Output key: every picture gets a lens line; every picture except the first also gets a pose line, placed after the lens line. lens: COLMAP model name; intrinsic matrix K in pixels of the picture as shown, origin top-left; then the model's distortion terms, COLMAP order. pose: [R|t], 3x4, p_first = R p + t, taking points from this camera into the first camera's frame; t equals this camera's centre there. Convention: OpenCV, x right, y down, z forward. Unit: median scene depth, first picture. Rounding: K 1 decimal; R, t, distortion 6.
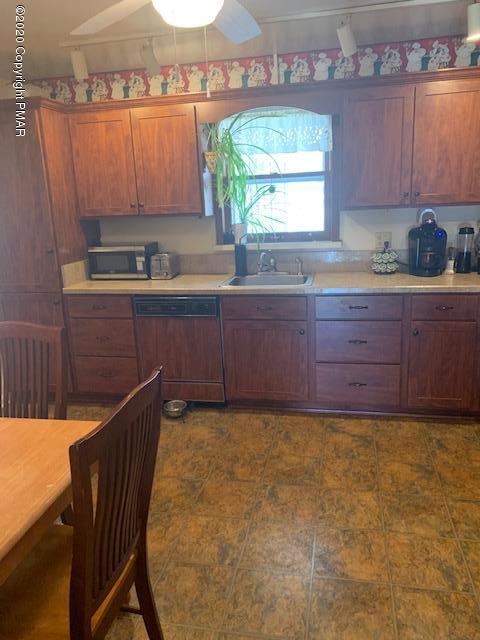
lens RADIAL K [[493.4, 0, 248.2], [0, 493.4, 313.6], [0, 0, 1]] dist [0.058975, -0.092429]
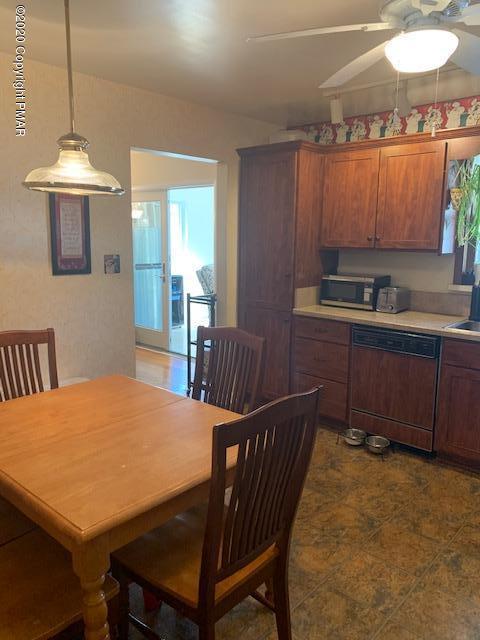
lens RADIAL K [[499.6, 0, 240.8], [0, 499.6, 311.5], [0, 0, 1]] dist [0.034714, -0.044467]
pose [[0.855504, 0.131590, -0.500796, 0.084233], [-0.165709, 0.985882, -0.024027, 0.001201], [0.490564, 0.103542, 0.865232, -0.019600]]
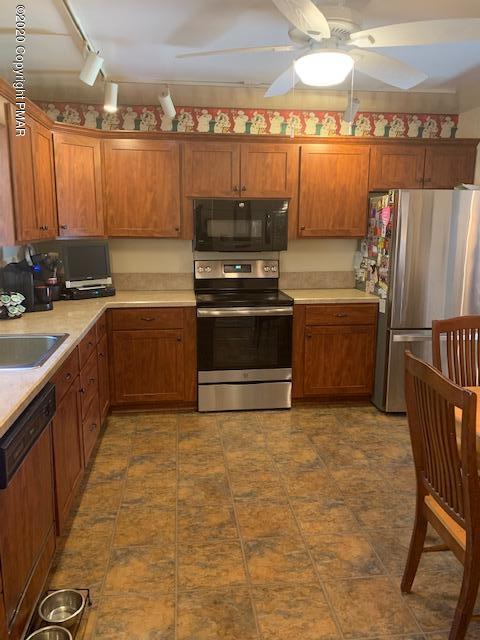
lens RADIAL K [[493.4, 0, 248.2], [0, 493.4, 313.6], [0, 0, 1]] dist [0.058975, -0.092429]
pose [[-0.322519, -0.137487, 0.936525, -0.669174], [0.230731, 0.948133, 0.218650, -0.180454], [-0.918011, 0.286604, -0.274069, 0.872755]]
